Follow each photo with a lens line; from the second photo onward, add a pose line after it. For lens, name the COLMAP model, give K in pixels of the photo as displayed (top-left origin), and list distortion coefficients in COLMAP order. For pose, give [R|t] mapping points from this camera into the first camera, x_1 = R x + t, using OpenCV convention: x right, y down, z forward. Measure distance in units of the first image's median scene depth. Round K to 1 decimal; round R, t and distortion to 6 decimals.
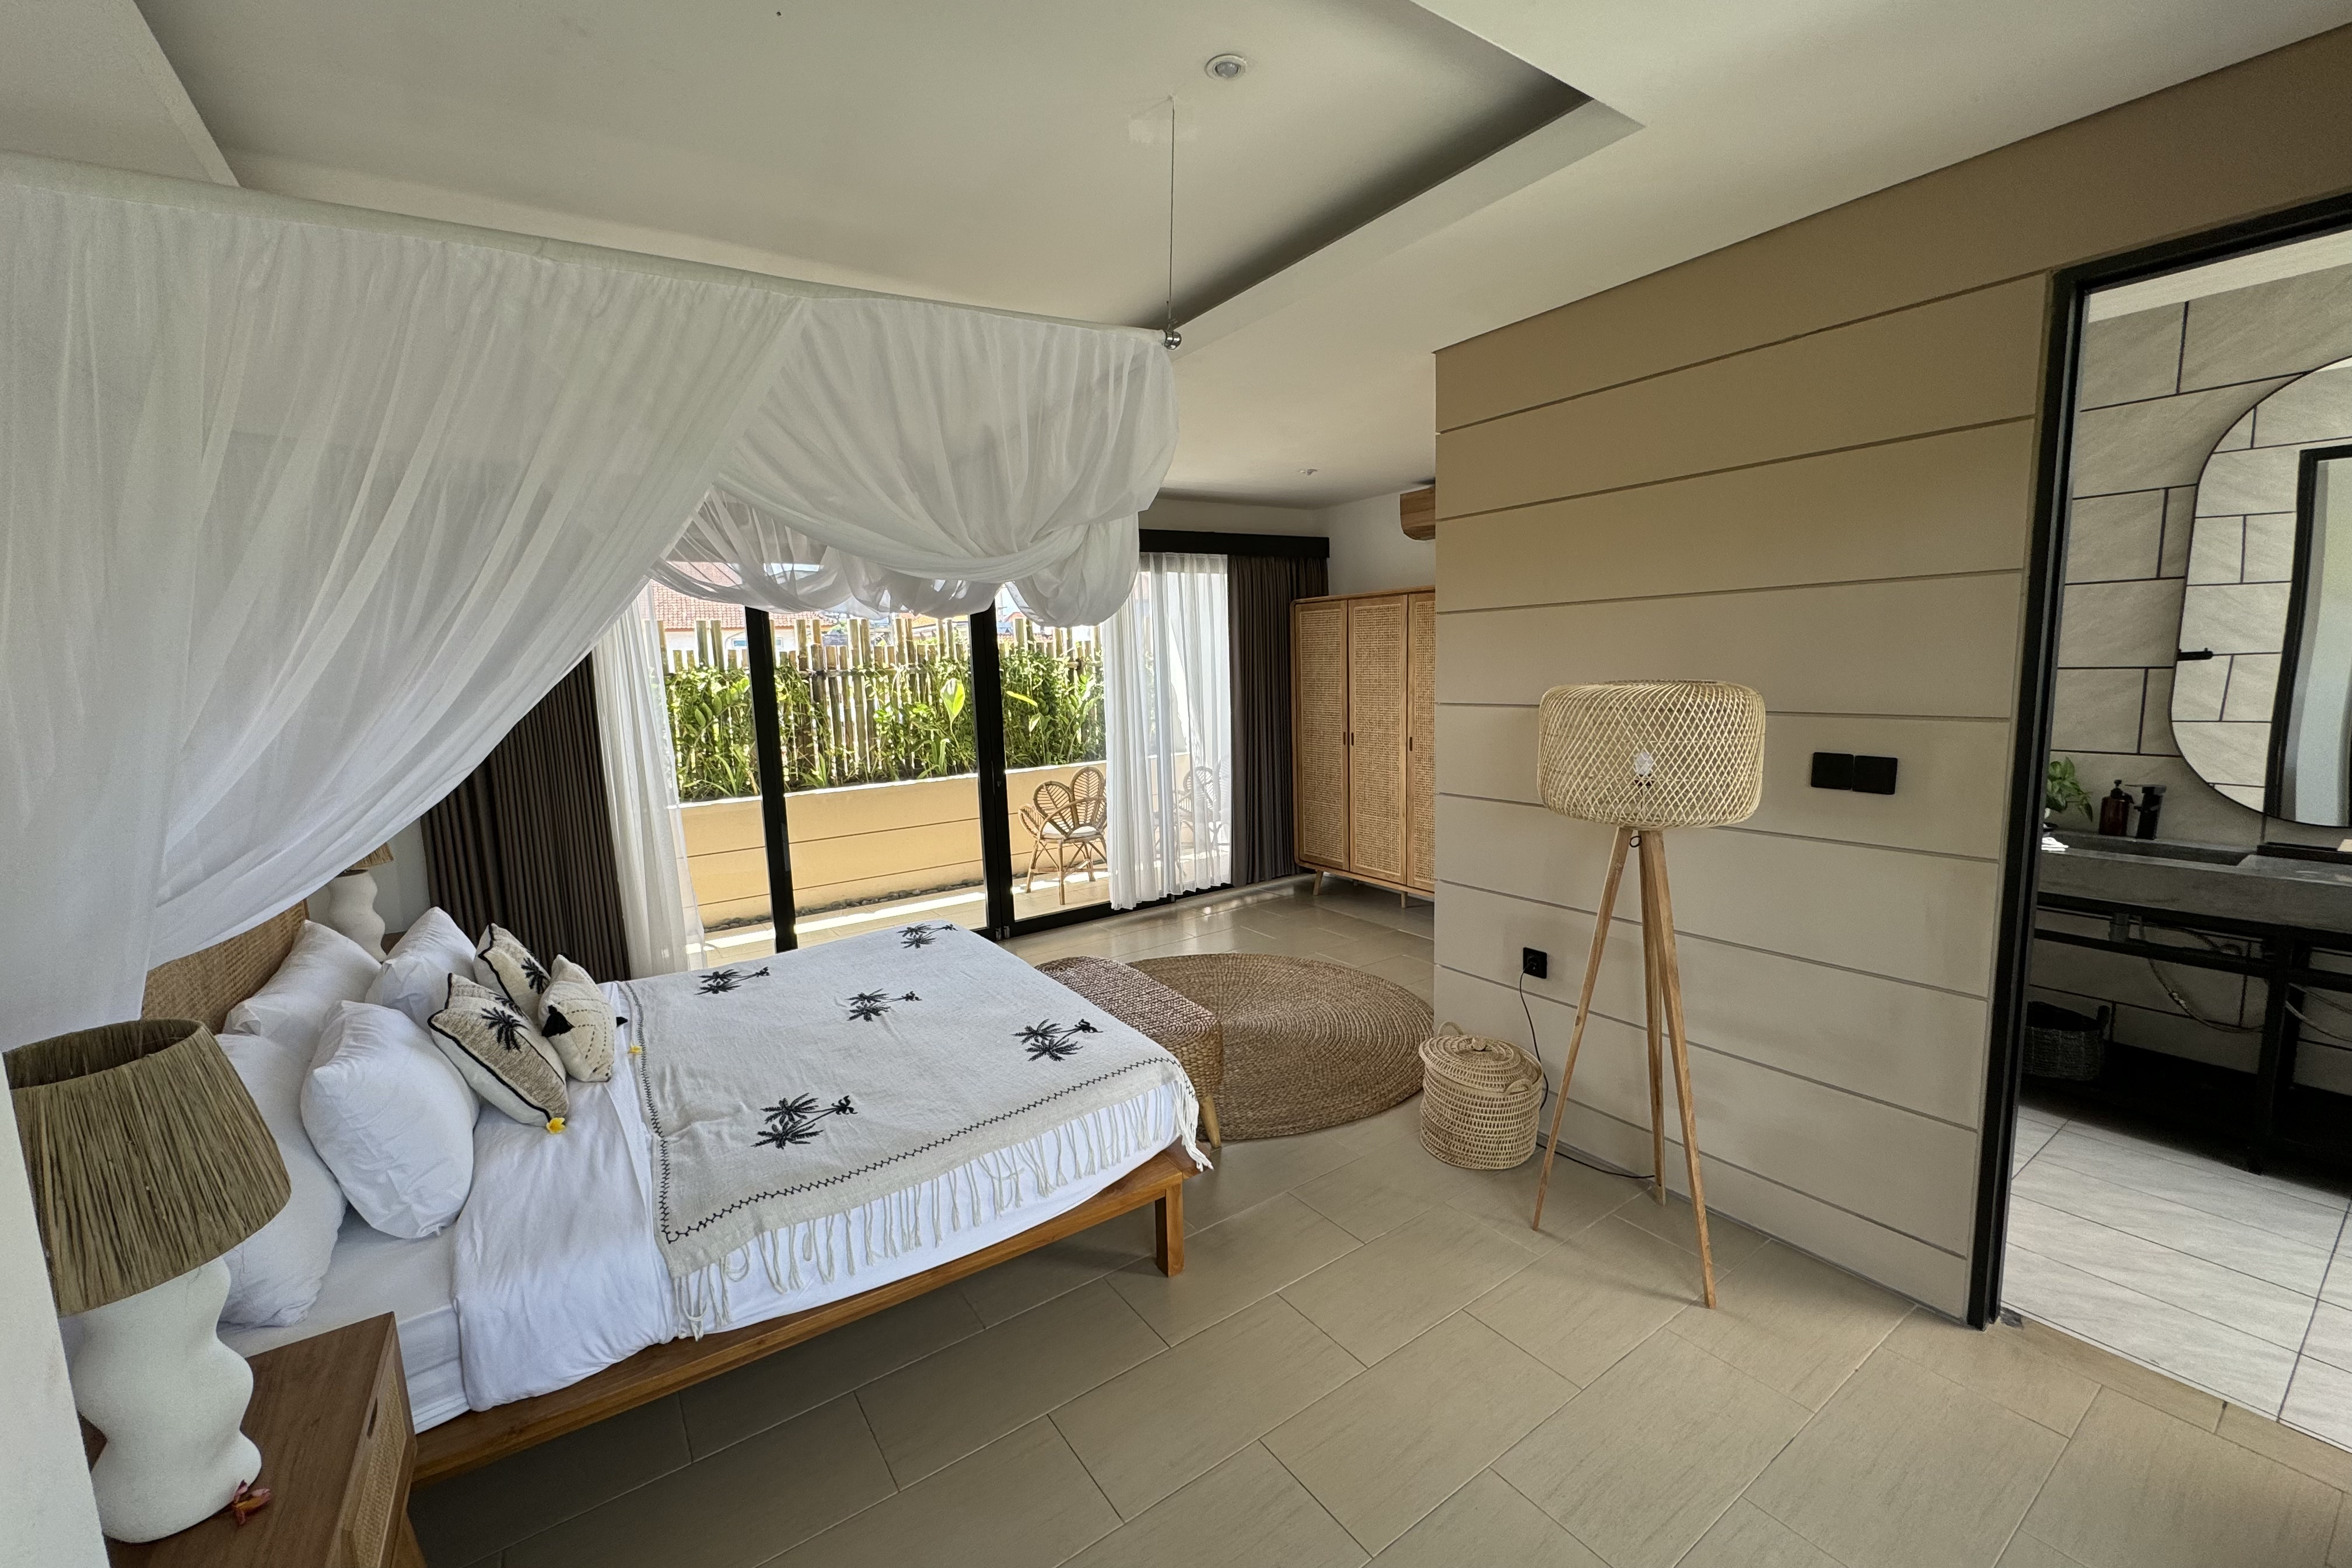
lens RADIAL K [[937.8, 0, 1176.0], [0, 937.8, 784.0], [0, 0, 1]] dist [-0.000464, 0.000072]
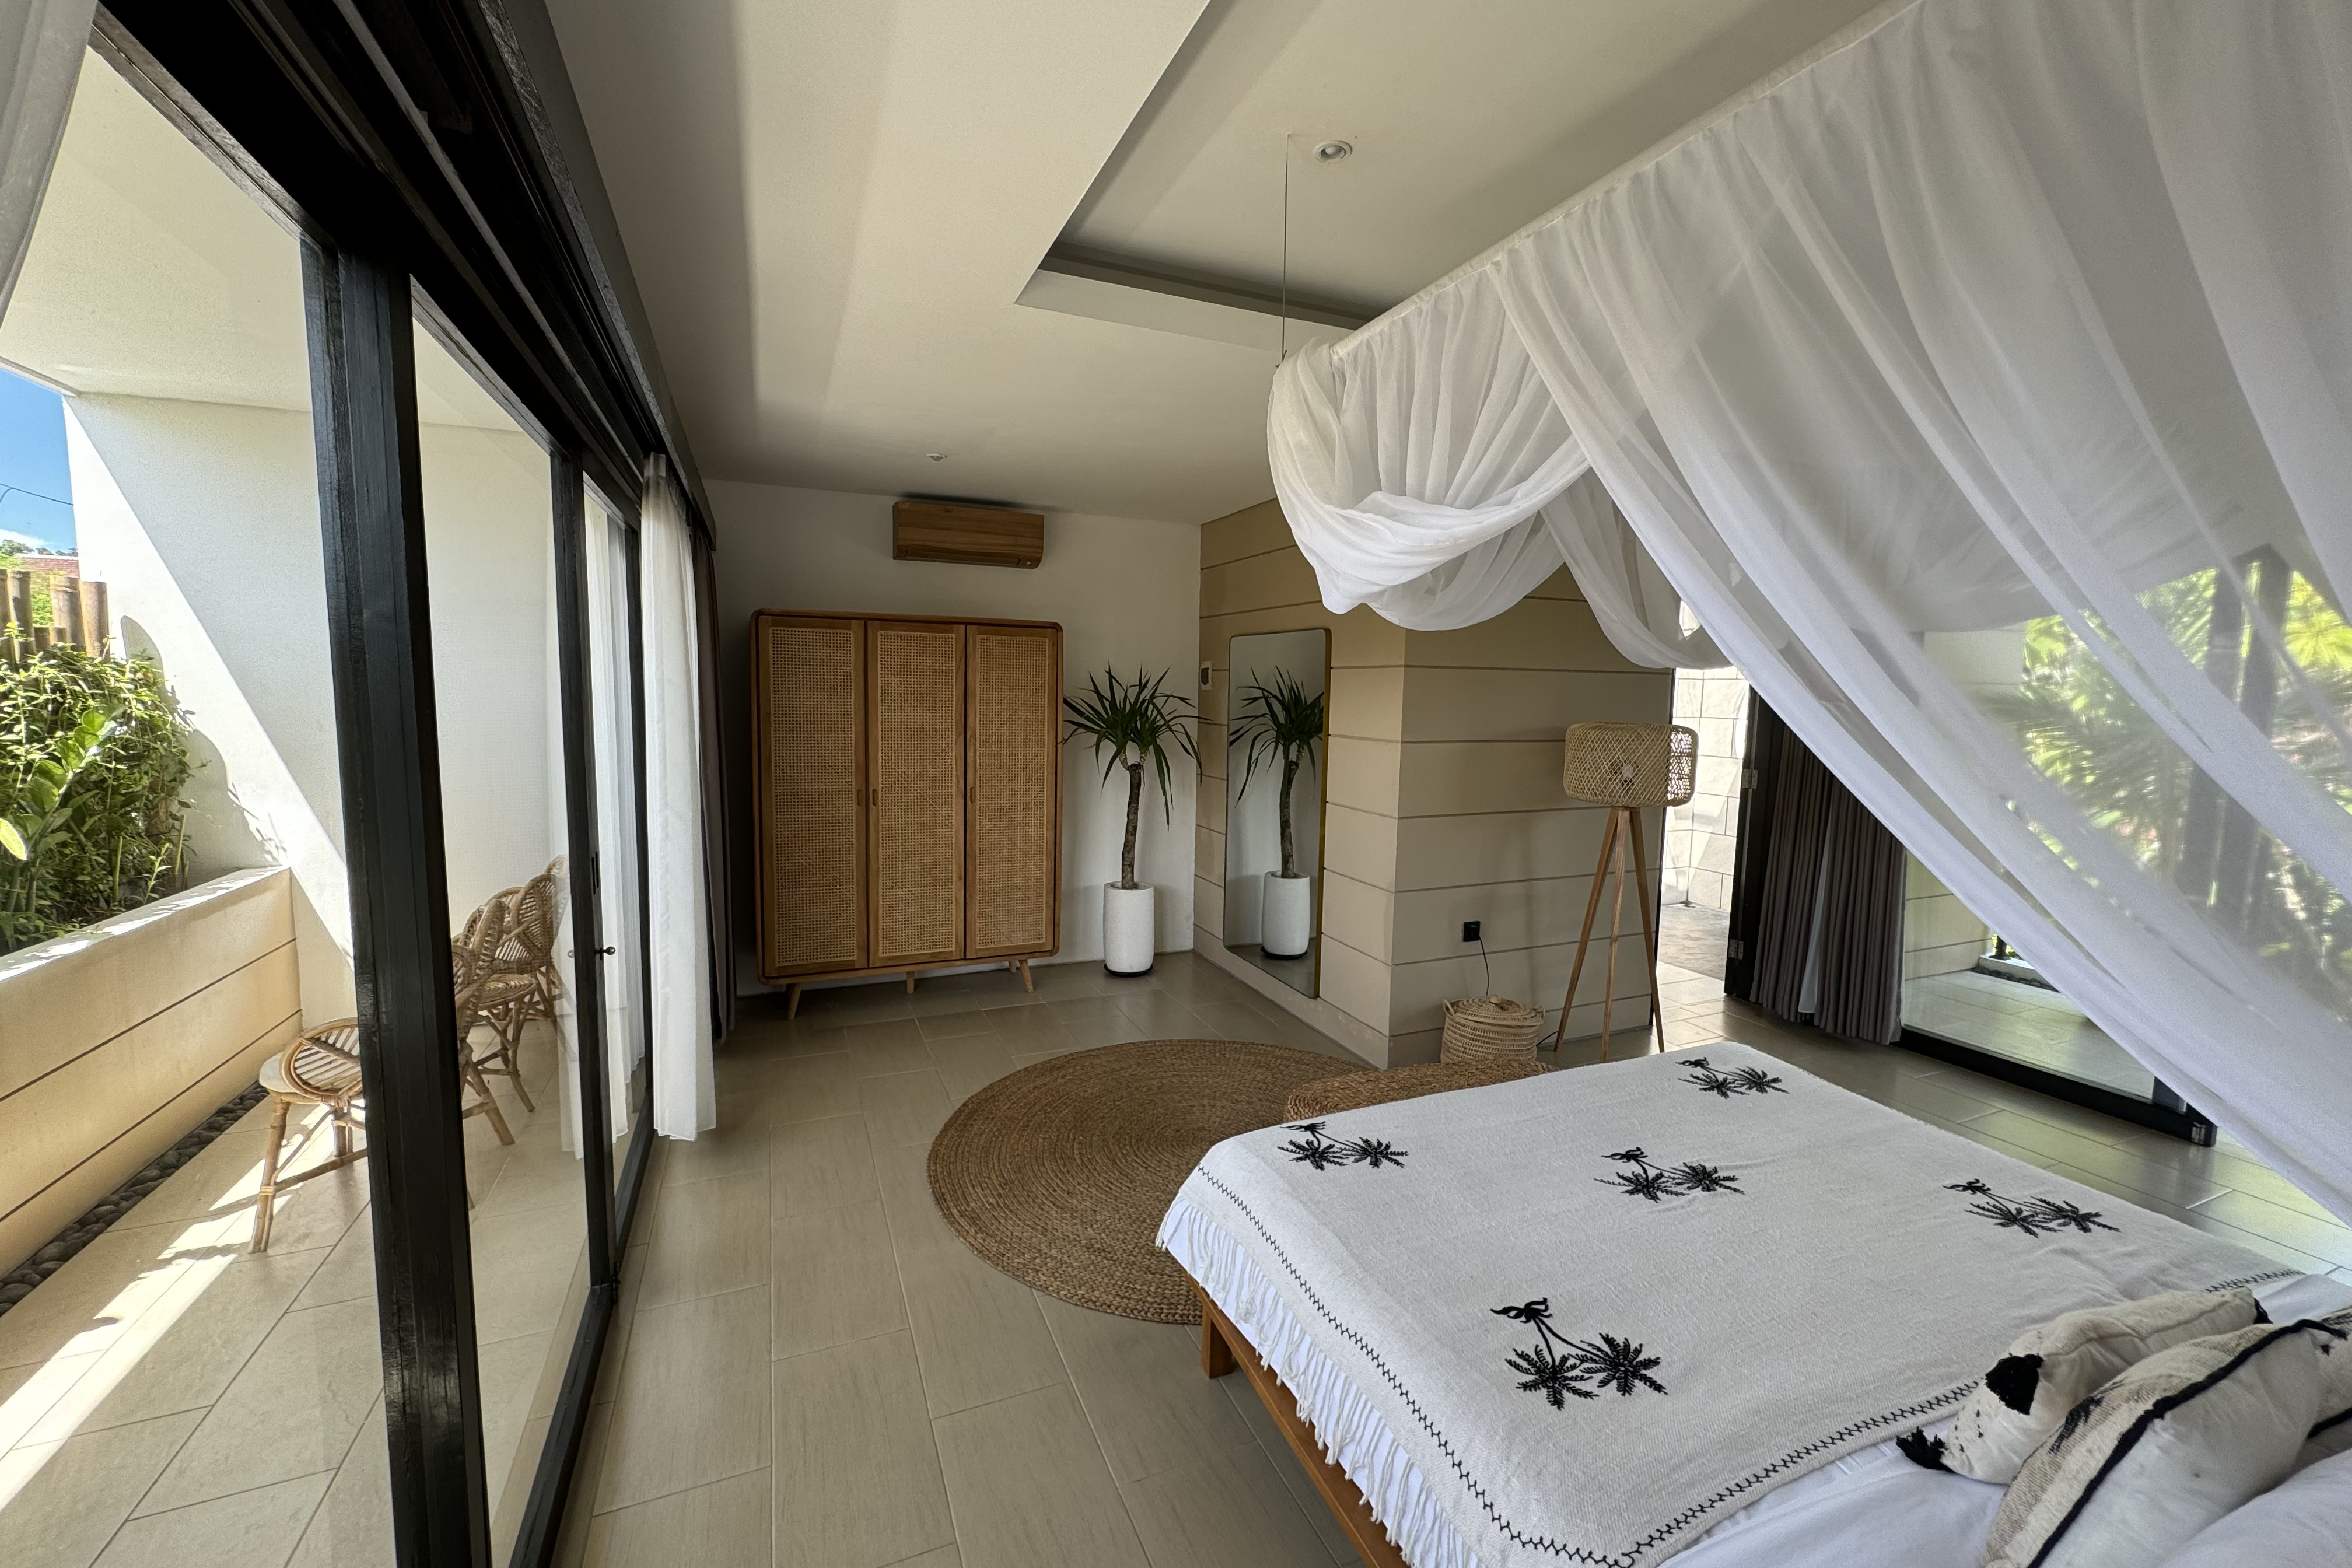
lens RADIAL K [[937.8, 0, 1176.0], [0, 937.8, 784.0], [0, 0, 1]] dist [-0.000464, 0.000072]
pose [[0.188940, -0.062802, 0.979978, -0.570863], [0.107207, 0.993307, 0.042987, -0.070523], [-0.976119, 0.096938, 0.194408, 0.640715]]
